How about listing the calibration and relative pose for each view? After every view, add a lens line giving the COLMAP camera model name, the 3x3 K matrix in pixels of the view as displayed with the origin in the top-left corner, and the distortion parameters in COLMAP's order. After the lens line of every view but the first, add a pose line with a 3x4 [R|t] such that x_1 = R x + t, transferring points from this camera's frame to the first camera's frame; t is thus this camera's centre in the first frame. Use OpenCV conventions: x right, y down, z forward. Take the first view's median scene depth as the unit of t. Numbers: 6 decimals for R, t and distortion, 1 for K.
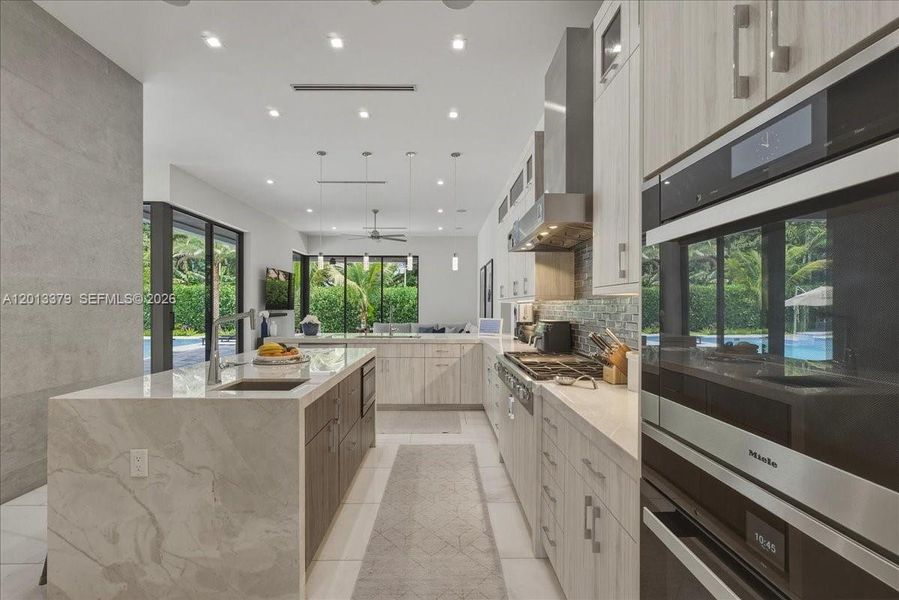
lens RADIAL K [[387.0, 0, 454.3], [0, 387.0, 305.4], [0, 0, 1]] dist [-0.003976, 0.000235]
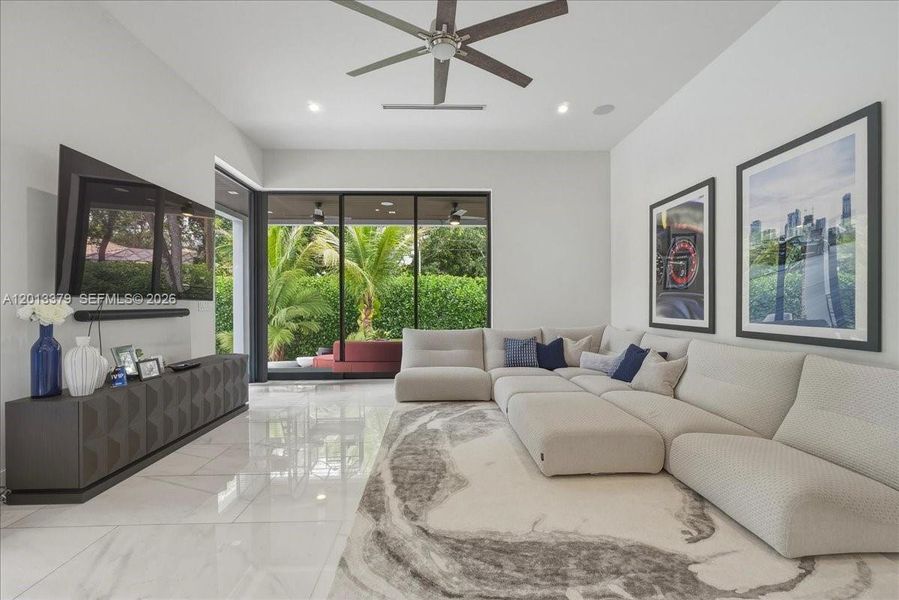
lens RADIAL K [[387.0, 0, 454.3], [0, 387.0, 305.4], [0, 0, 1]] dist [-0.003976, 0.000235]
pose [[0.999915, -0.005629, 0.011793, -0.146320], [0.005542, 0.999957, 0.007441, 0.012677], [-0.011834, -0.007375, 0.999903, 0.512066]]
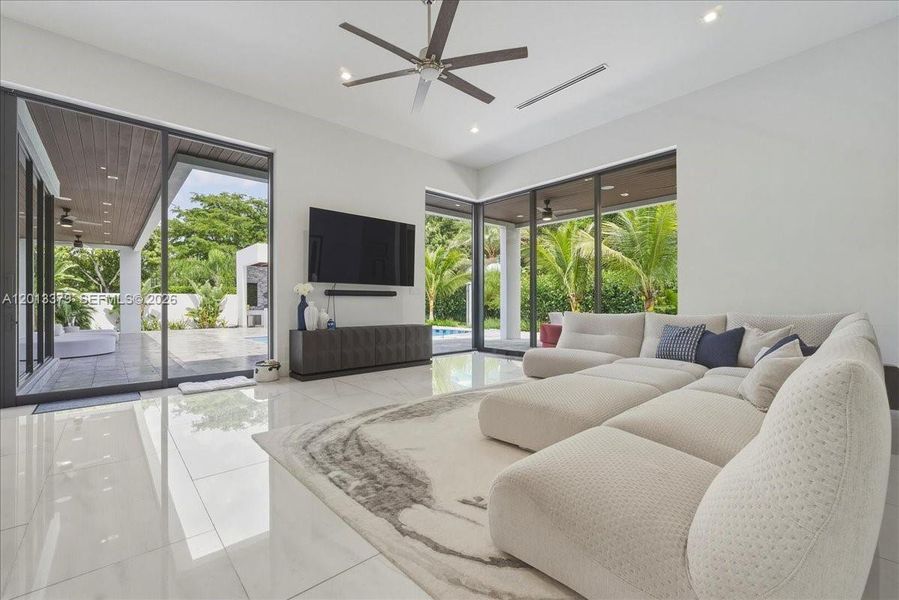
lens RADIAL K [[387.0, 0, 454.3], [0, 387.0, 305.4], [0, 0, 1]] dist [-0.003976, 0.000235]
pose [[0.650418, 0.001403, -0.759575, 0.071377], [0.007518, 0.999937, 0.008285, 0.031527], [0.759539, -0.011099, 0.650367, 0.566619]]
